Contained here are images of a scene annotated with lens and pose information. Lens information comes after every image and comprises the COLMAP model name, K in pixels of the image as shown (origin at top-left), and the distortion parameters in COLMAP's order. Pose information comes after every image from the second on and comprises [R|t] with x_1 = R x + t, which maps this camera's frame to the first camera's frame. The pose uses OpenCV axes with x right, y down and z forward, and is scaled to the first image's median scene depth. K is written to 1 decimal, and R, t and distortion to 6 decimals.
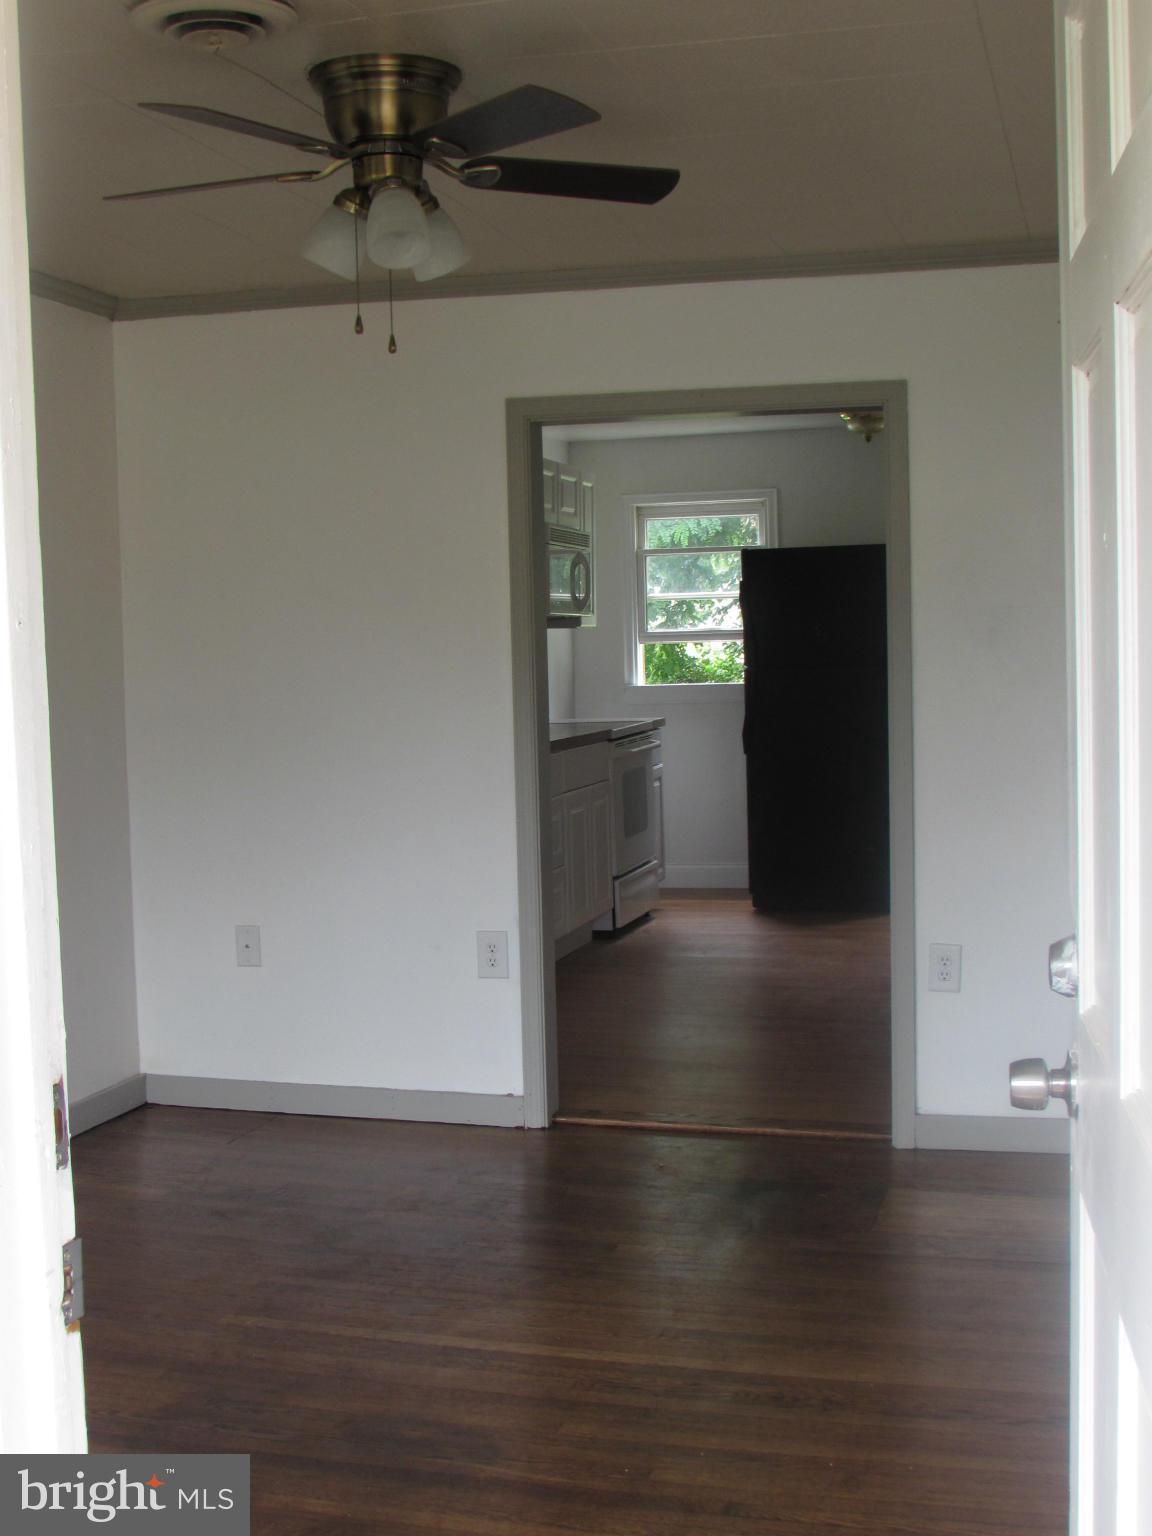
lens RADIAL K [[1972.0, 0, 586.6], [0, 1972.0, 772.2], [0, 0, 1]] dist [-0.078317, 0.000000]
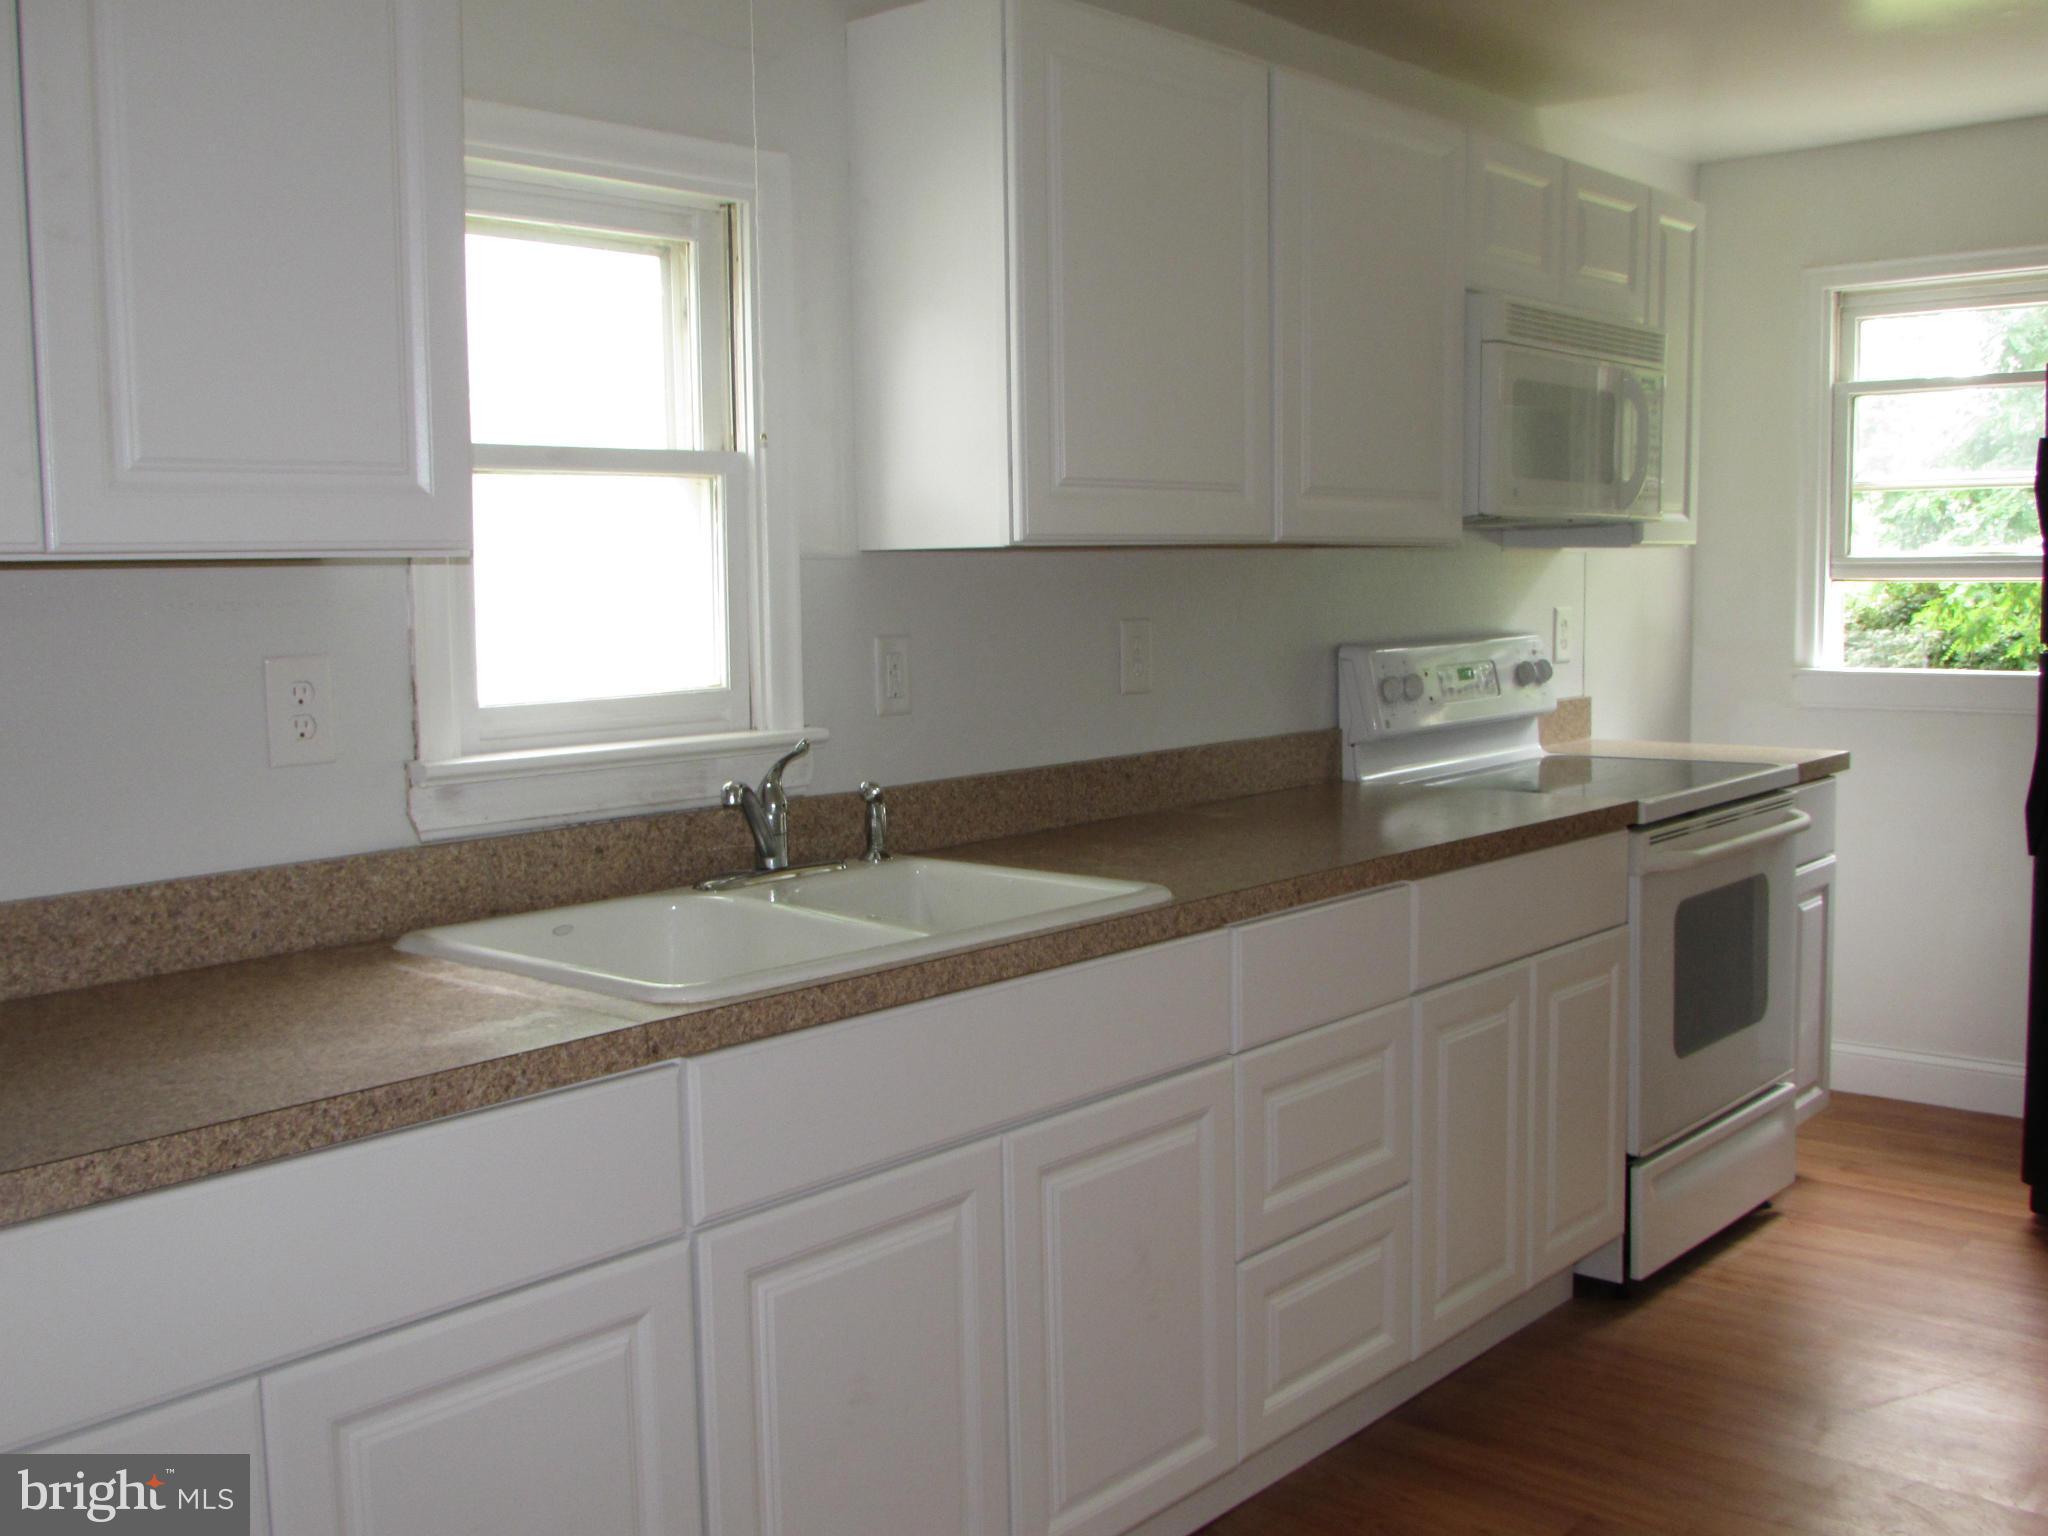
lens RADIAL K [[2000.8, 0, 1038.4], [0, 2000.8, 768.5], [0, 0, 1]] dist [-0.047360, 0.000000]
pose [[0.899182, 0.056364, -0.433929, 0.078516], [-0.038345, 0.998004, 0.050176, -0.044202], [0.435892, -0.028478, 0.899549, 0.579390]]
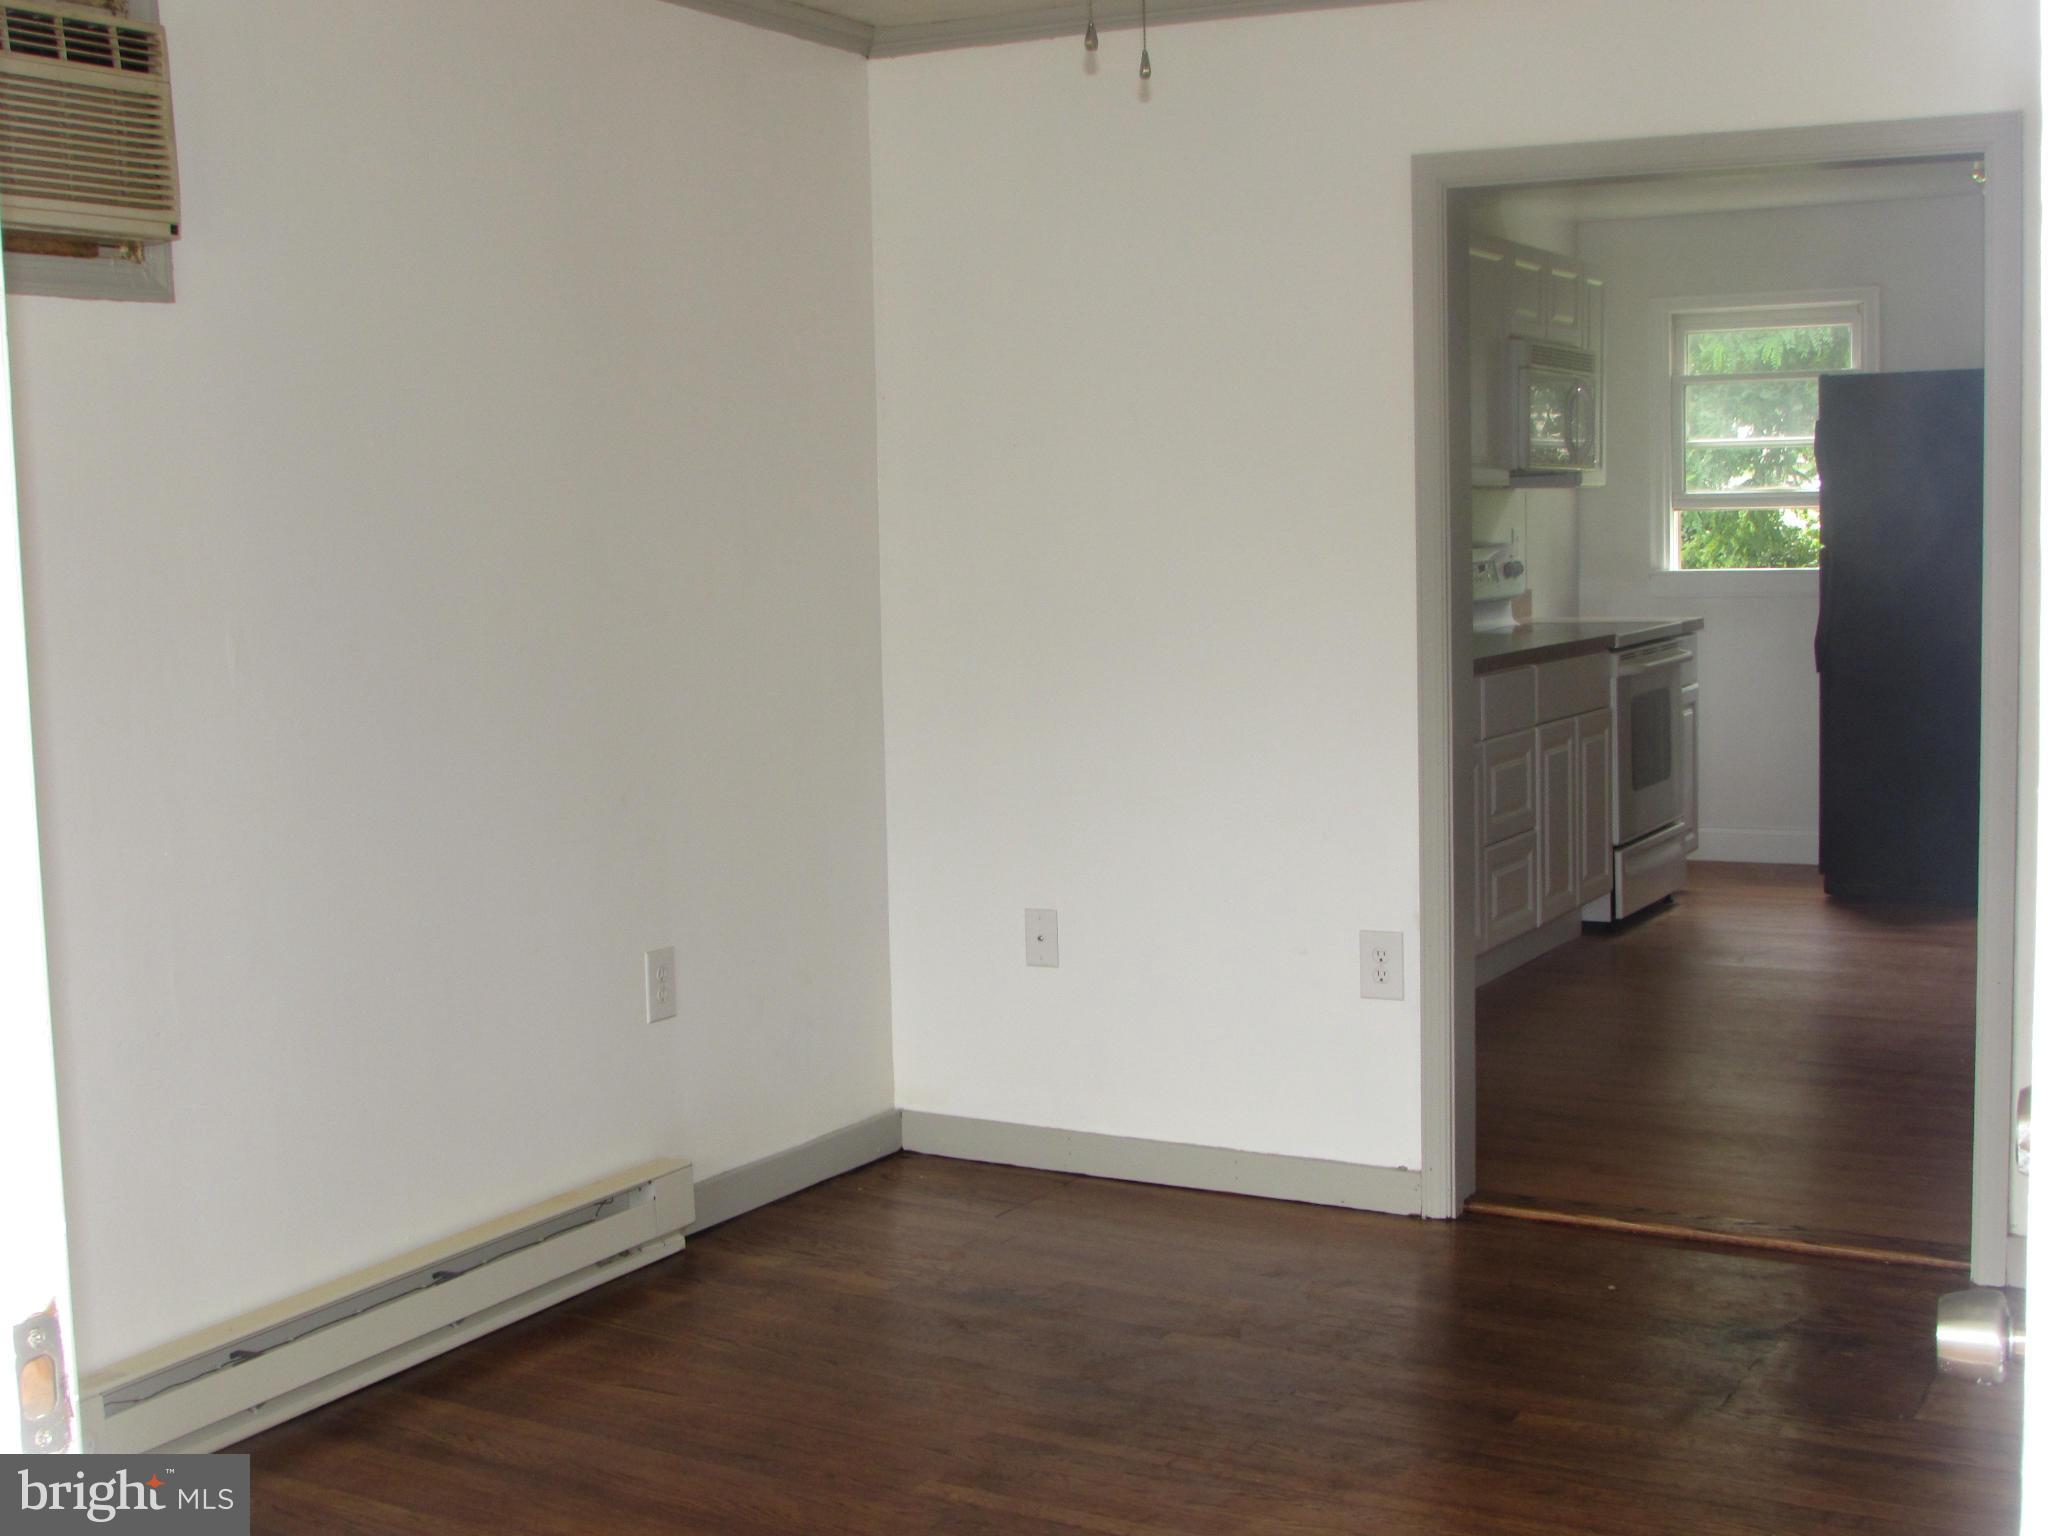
lens RADIAL K [[2629.3, 0, 1046.9], [0, 2629.3, 764.3], [0, 0, 1]] dist [-0.078317, 0.000000]
pose [[0.973200, 0.024238, -0.228680, 0.029957], [-0.016524, 0.999230, 0.035588, -0.005473], [0.229366, -0.030855, 0.972851, 0.051648]]
